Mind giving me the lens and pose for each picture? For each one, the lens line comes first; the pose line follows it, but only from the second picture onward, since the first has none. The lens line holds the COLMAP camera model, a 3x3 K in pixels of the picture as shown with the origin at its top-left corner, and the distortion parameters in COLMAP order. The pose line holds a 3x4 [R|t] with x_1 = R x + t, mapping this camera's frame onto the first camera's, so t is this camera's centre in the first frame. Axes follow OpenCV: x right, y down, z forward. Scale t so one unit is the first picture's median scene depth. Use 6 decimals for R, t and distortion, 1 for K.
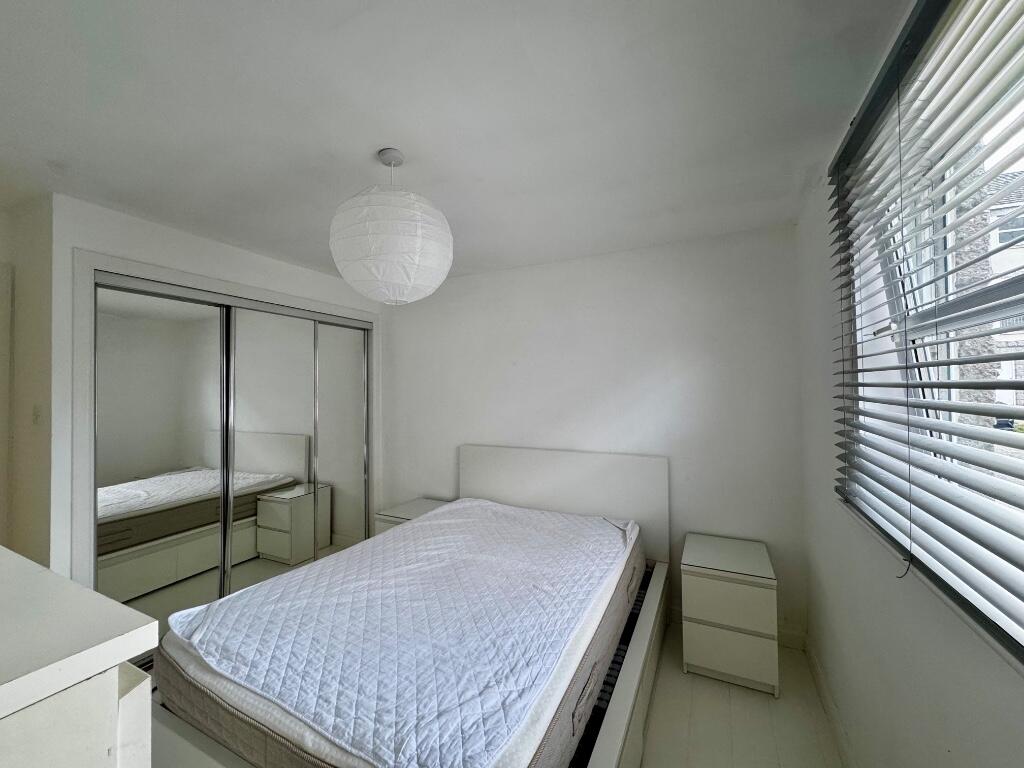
lens RADIAL K [[409.6, 0, 510.4], [0, 409.6, 385.8], [0, 0, 1]] dist [0.001125, 0.000649]
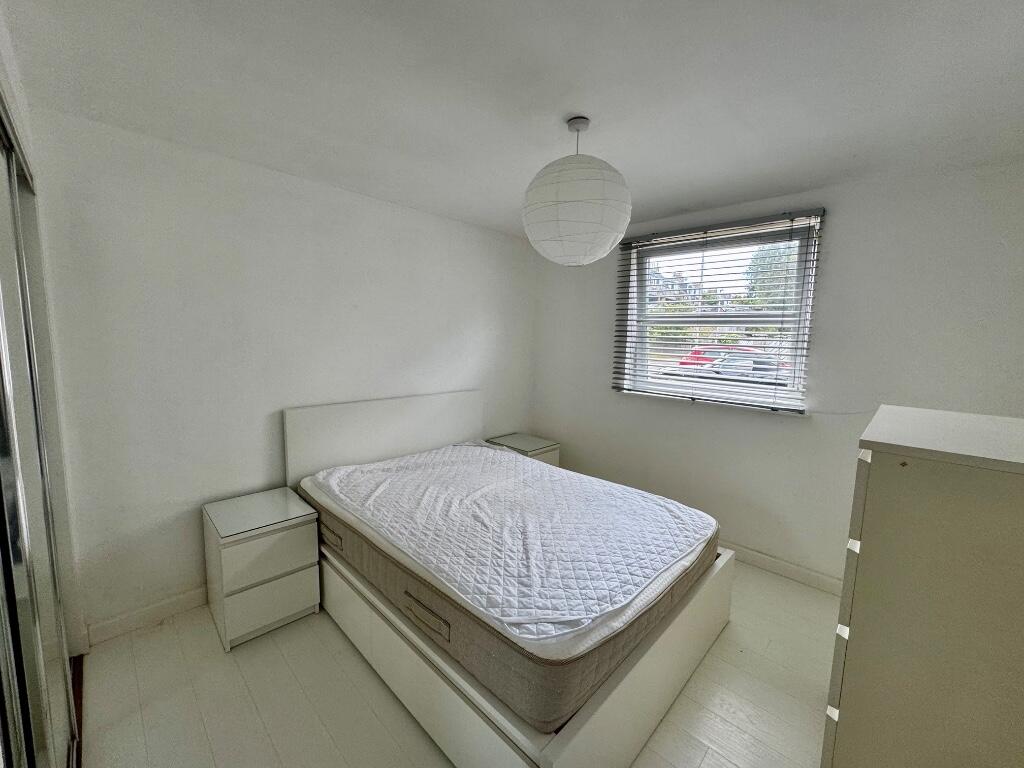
lens RADIAL K [[409.6, 0, 511.9], [0, 409.6, 382.7], [0, 0, 1]] dist [0.001125, 0.000649]
pose [[0.302814, -0.092228, 0.948577, -0.839980], [-0.034981, 0.993560, 0.107768, 0.000588], [-0.952408, -0.065816, 0.297637, 0.470230]]
